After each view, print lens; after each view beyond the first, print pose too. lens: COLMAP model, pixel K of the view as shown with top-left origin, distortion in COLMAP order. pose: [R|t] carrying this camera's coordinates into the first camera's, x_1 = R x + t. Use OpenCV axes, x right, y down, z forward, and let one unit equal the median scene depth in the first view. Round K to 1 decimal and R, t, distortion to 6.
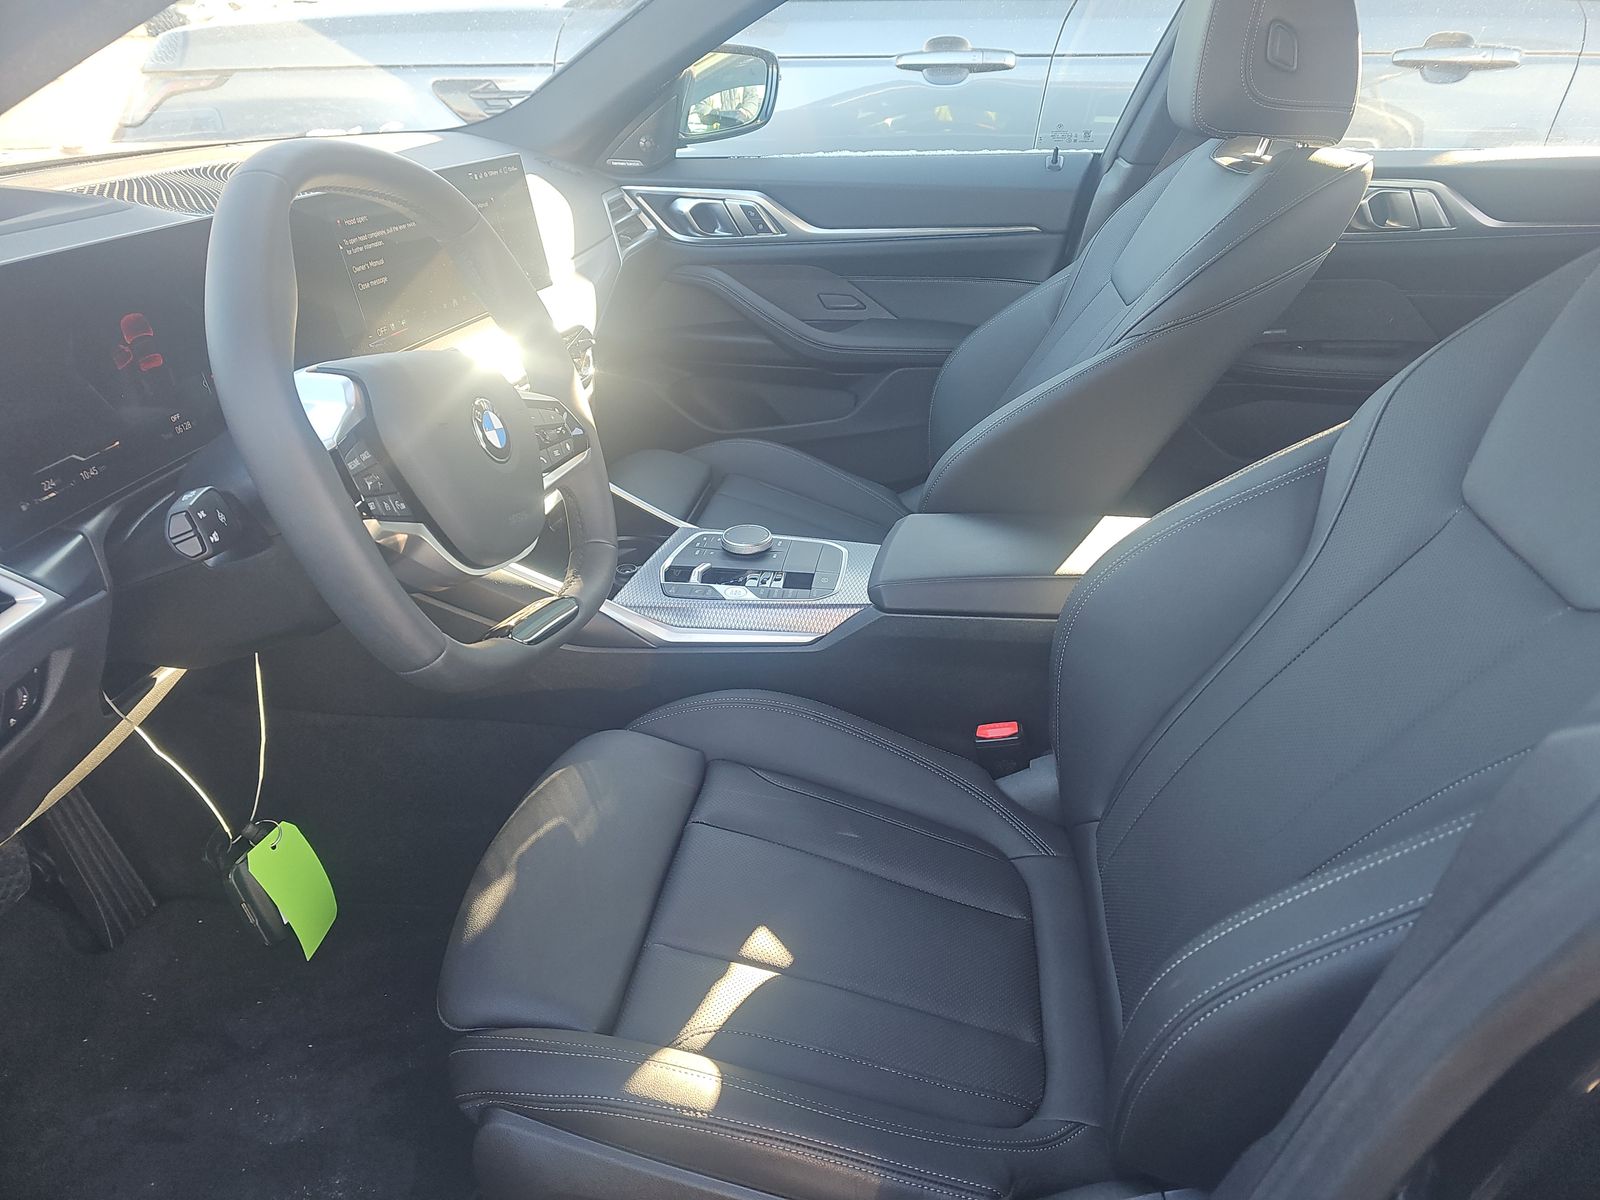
lens RADIAL K [[1065.7, 0, 806.3], [0, 1065.7, 654.7], [0, 0, 1]] dist [0.043051, -0.037625]
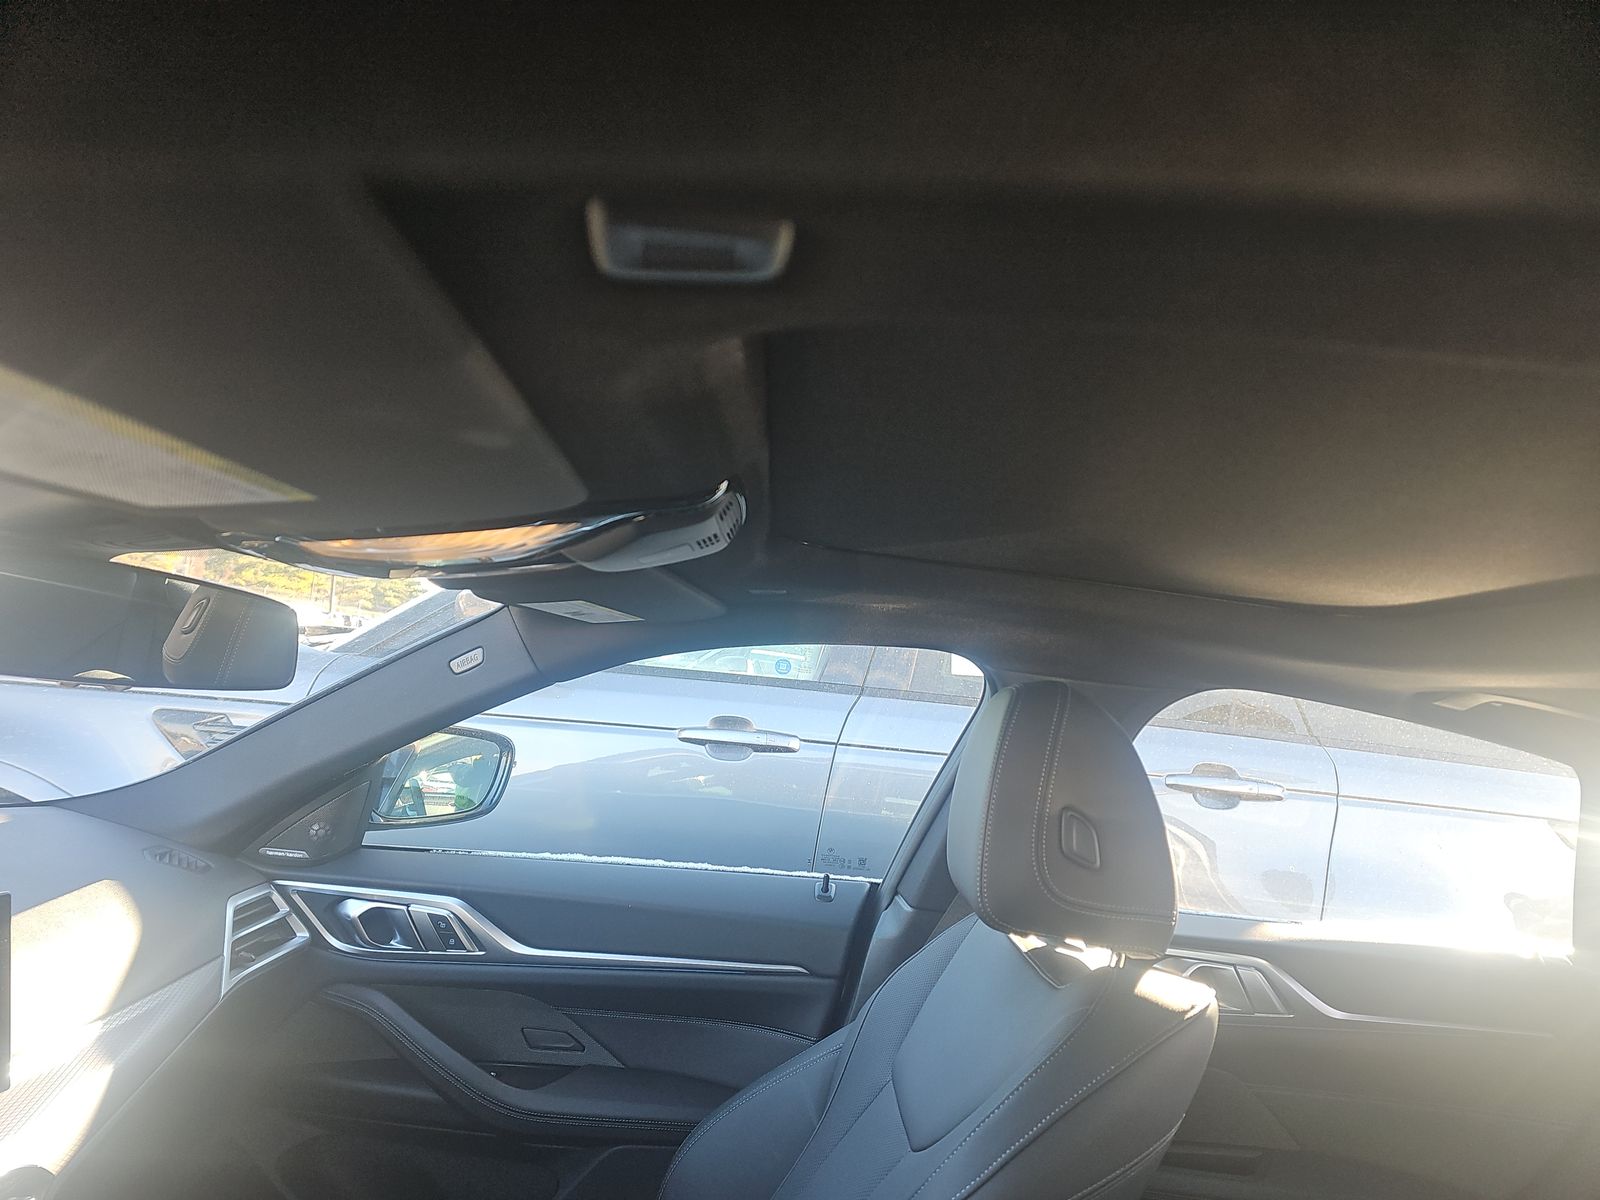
lens RADIAL K [[1065.7, 0, 805.2], [0, 1065.7, 589.5], [0, 0, 1]] dist [0.043051, -0.037625]
pose [[0.984772, 0.107595, 0.136554, 0.074628], [-0.012205, 0.826319, -0.563069, -0.177317], [-0.173421, 0.552829, 0.815050, 0.188885]]
